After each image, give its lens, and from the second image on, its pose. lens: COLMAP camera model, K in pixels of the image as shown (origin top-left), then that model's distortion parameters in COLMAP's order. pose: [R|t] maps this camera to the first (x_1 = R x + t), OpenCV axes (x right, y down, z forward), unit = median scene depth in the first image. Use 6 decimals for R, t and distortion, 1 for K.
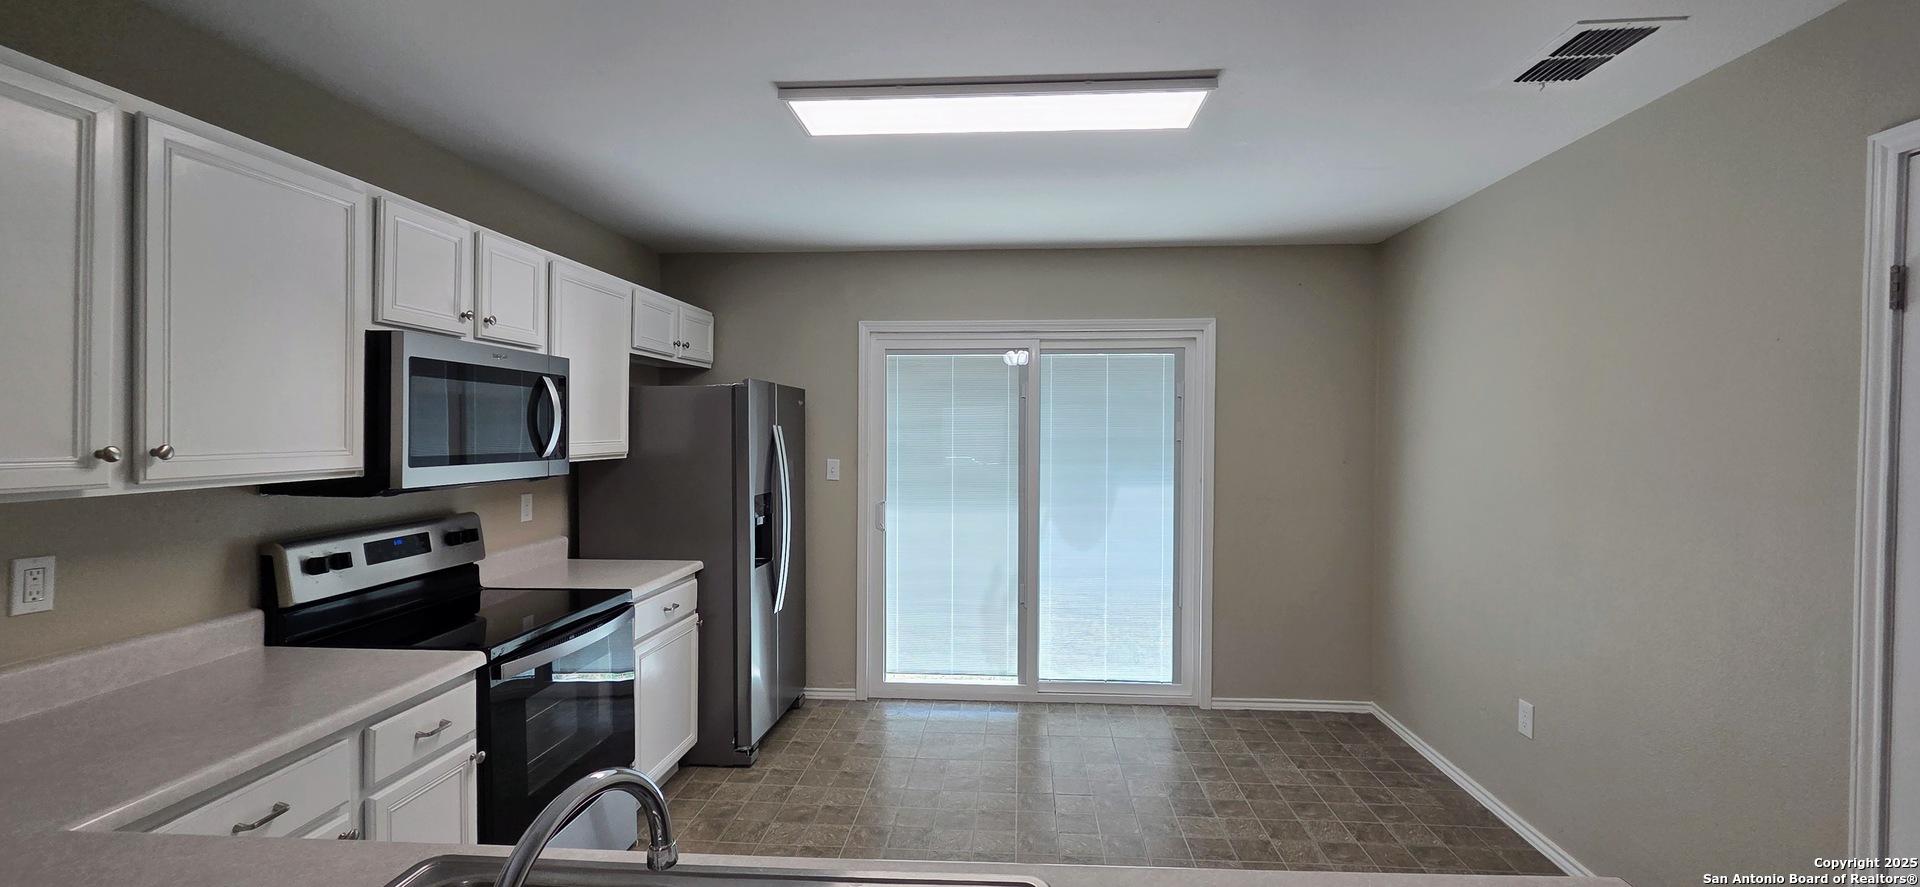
lens RADIAL K [[782.9, 0, 989.3], [0, 782.9, 436.2], [0, 0, 1]] dist [-0.001374, -0.000105]
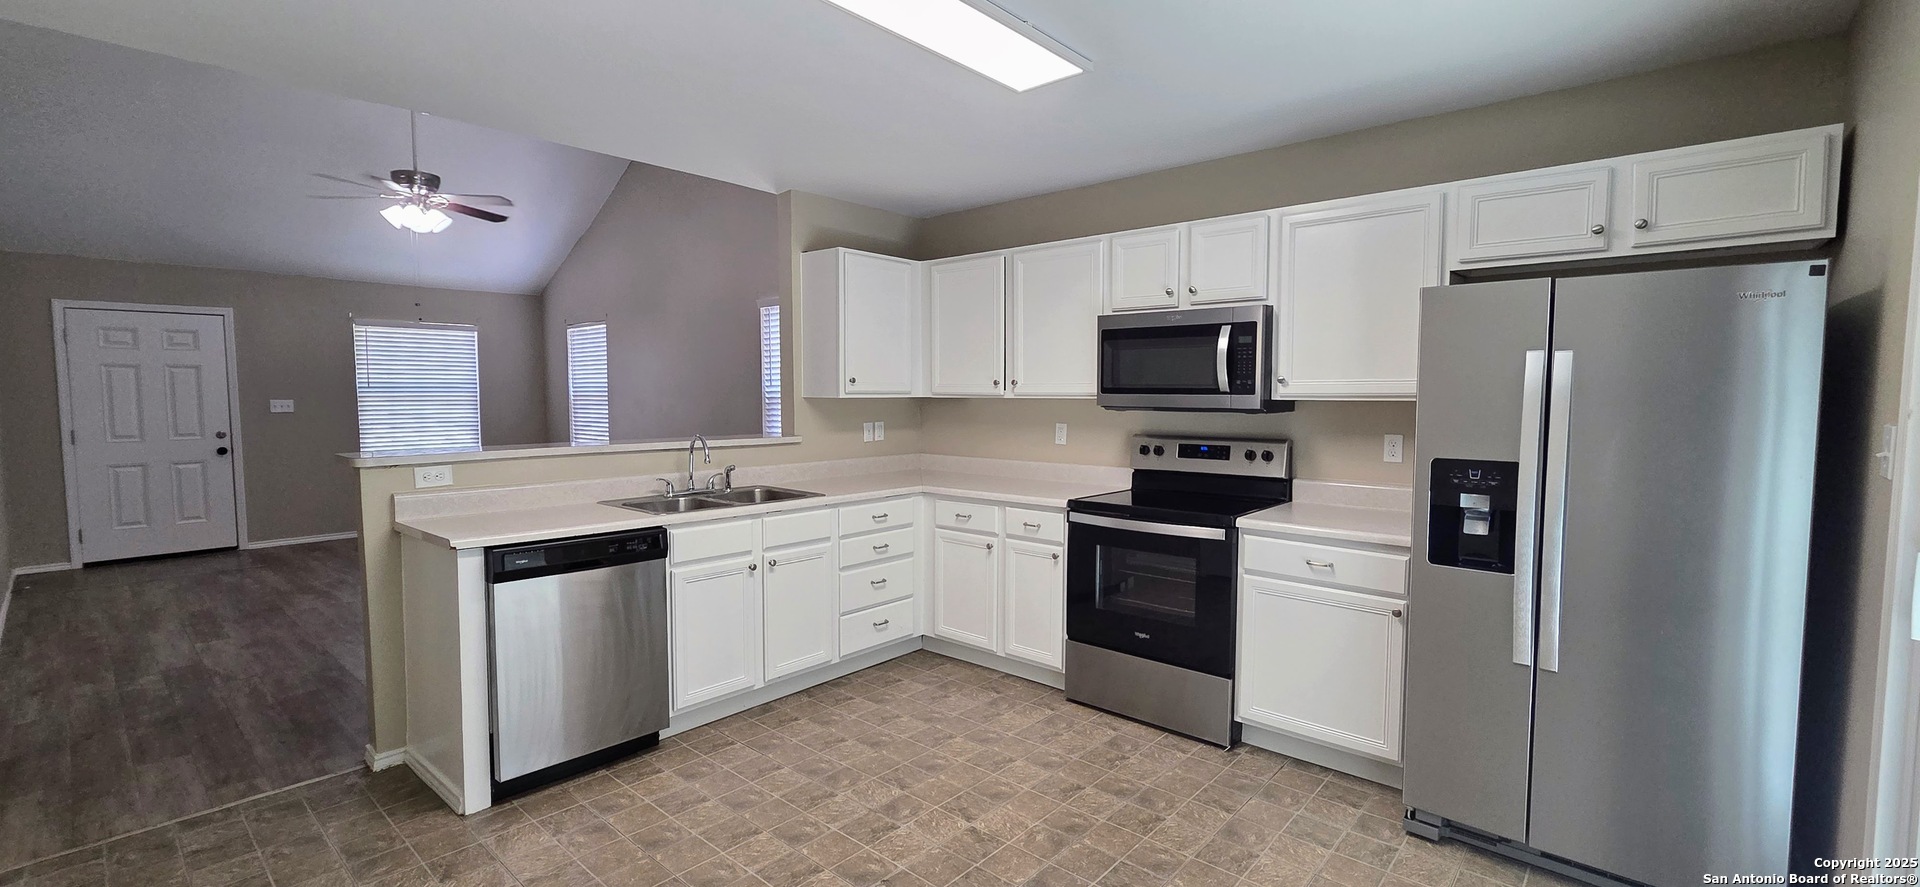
lens RADIAL K [[782.9, 0, 957.0], [0, 782.9, 438.8], [0, 0, 1]] dist [-0.001374, -0.000105]
pose [[-0.625842, 0.051316, -0.778260, 0.465371], [-0.004877, 0.997556, 0.069697, 0.010799], [0.779935, 0.047415, -0.624062, 1.039494]]
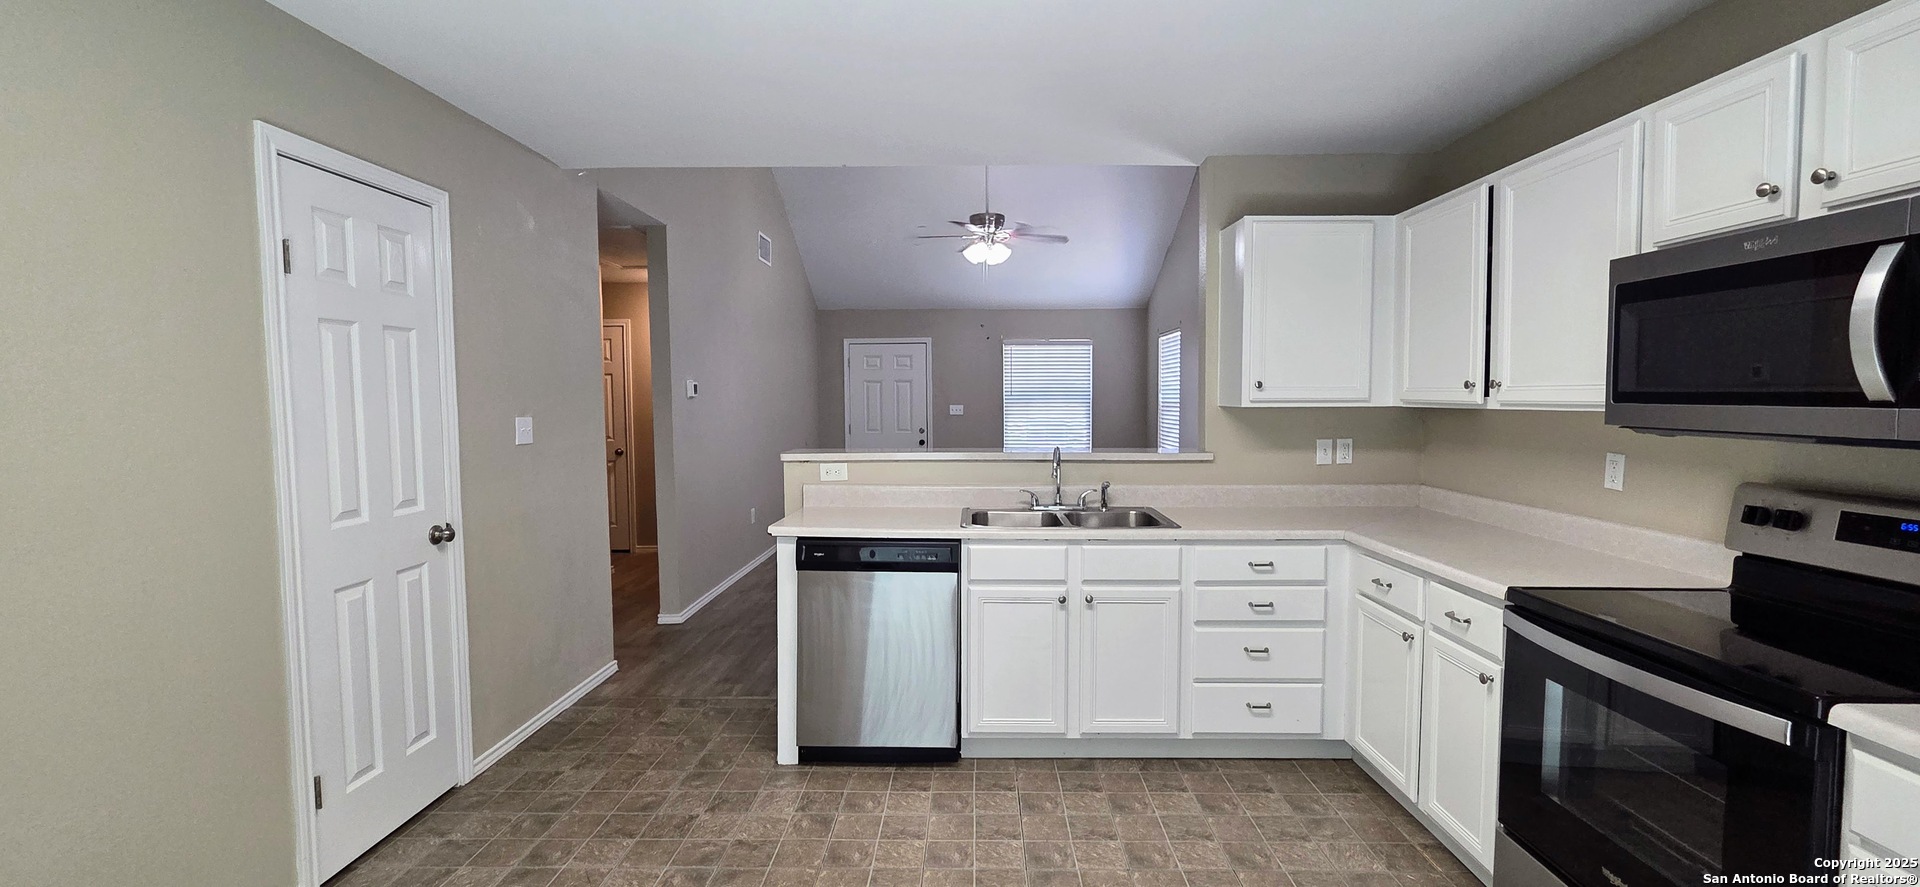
lens RADIAL K [[782.9, 0, 977.4], [0, 782.9, 441.8], [0, 0, 1]] dist [-0.001374, -0.000105]
pose [[-0.998948, 0.010045, -0.044735, 0.040801], [0.007086, 0.997805, 0.065834, 0.010035], [0.045298, 0.065448, -0.996827, 1.076778]]
